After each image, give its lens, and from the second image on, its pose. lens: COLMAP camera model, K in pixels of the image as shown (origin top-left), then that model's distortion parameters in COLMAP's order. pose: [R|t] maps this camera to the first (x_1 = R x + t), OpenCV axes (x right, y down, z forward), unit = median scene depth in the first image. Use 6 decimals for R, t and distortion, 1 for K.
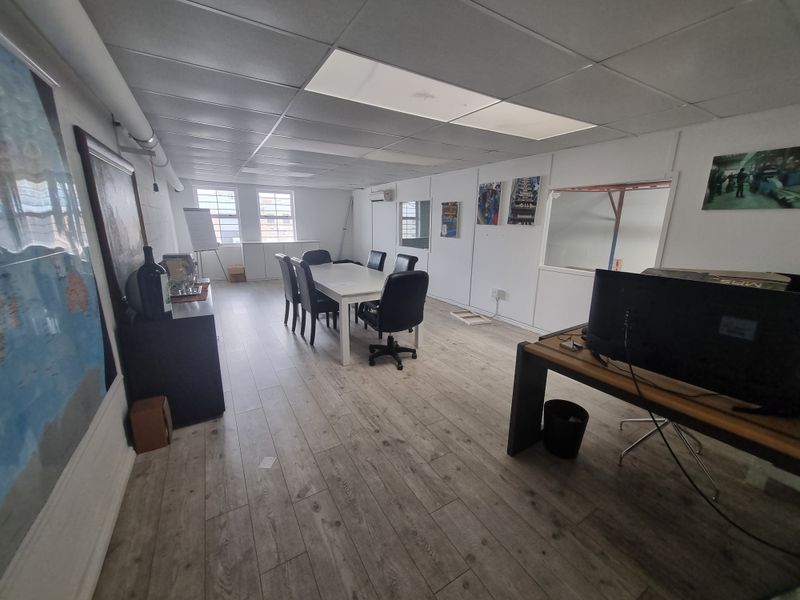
lens RADIAL K [[314.3, 0, 395.7], [0, 314.3, 297.2], [0, 0, 1]] dist [0.000499, 0.000019]
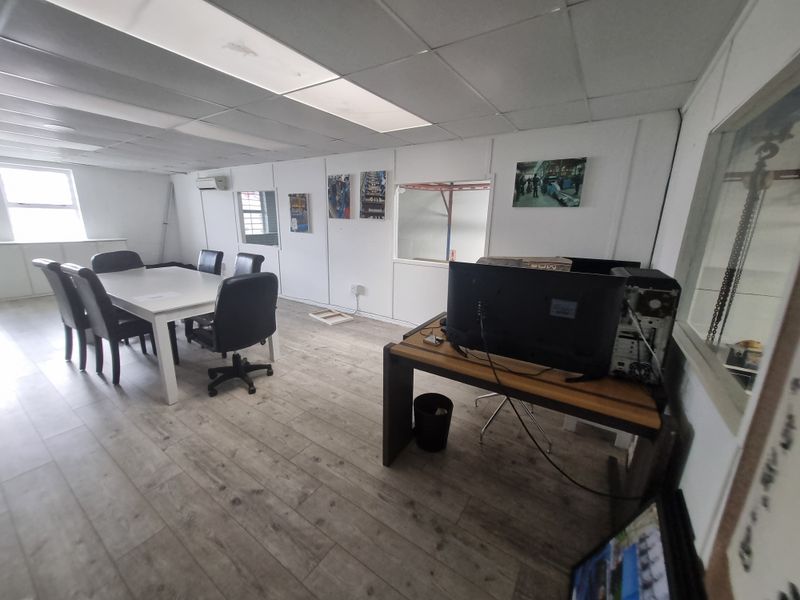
lens RADIAL K [[314.3, 0, 395.7], [0, 314.3, 297.2], [0, 0, 1]] dist [0.000499, 0.000019]
pose [[0.902481, -0.096188, 0.419852, 0.032248], [0.090278, 0.995337, 0.033977, -0.015035], [-0.421162, 0.007240, 0.906957, 0.097358]]
